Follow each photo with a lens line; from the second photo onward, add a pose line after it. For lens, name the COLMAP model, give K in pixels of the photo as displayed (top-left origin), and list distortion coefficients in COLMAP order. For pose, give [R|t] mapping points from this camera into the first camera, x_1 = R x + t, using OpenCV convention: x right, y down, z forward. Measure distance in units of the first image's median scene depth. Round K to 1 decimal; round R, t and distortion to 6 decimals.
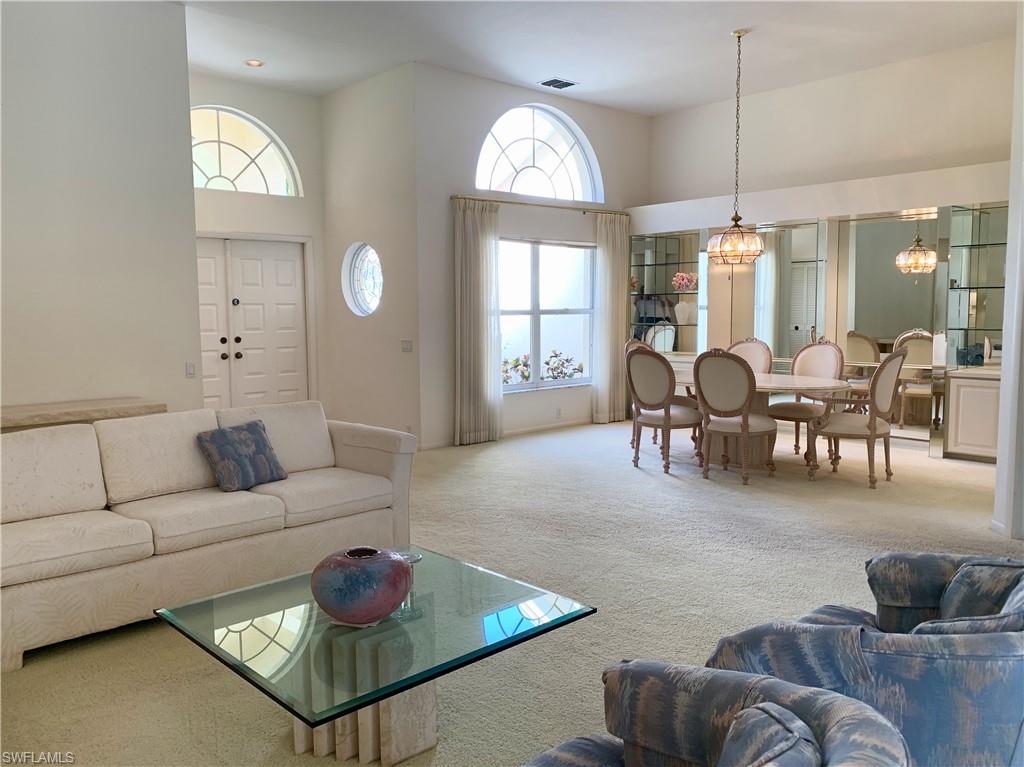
lens RADIAL K [[800.4, 0, 511.3], [0, 800.4, 379.4], [0, 0, 1]] dist [0.084040, -0.130593]
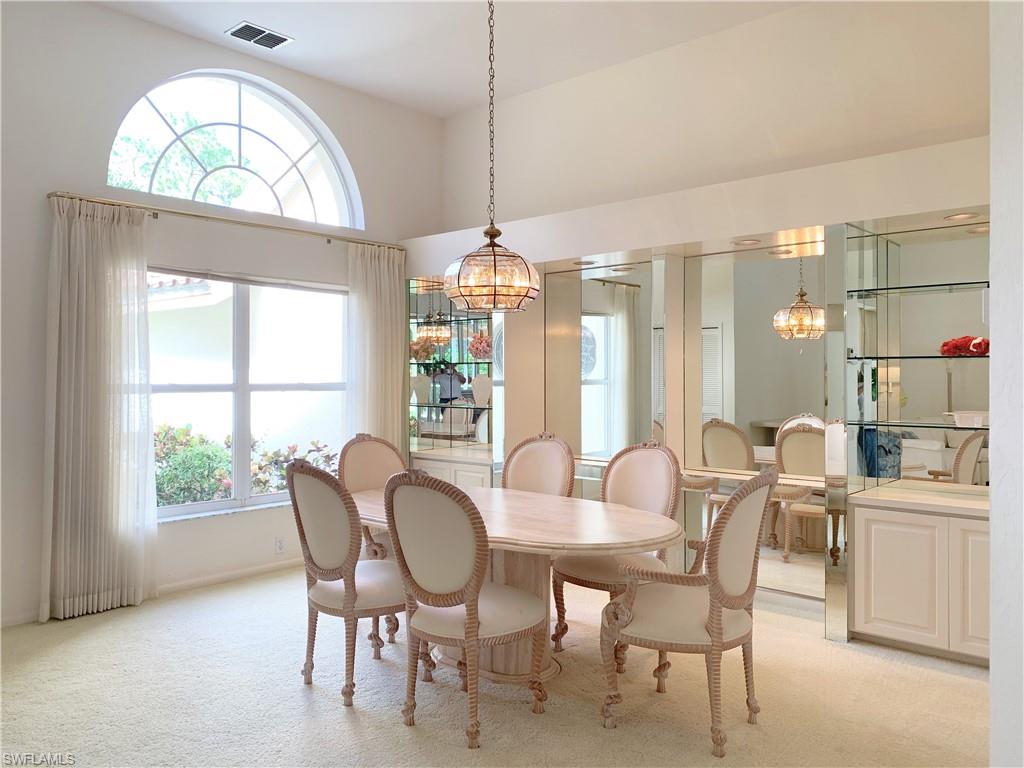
lens RADIAL K [[800.4, 0, 511.3], [0, 800.4, 379.9], [0, 0, 1]] dist [0.084040, -0.130593]
pose [[0.994517, 0.008434, 0.104234, 0.188744], [0.000534, 0.996320, -0.085706, -0.036806], [-0.104573, 0.085291, 0.990853, 0.355228]]
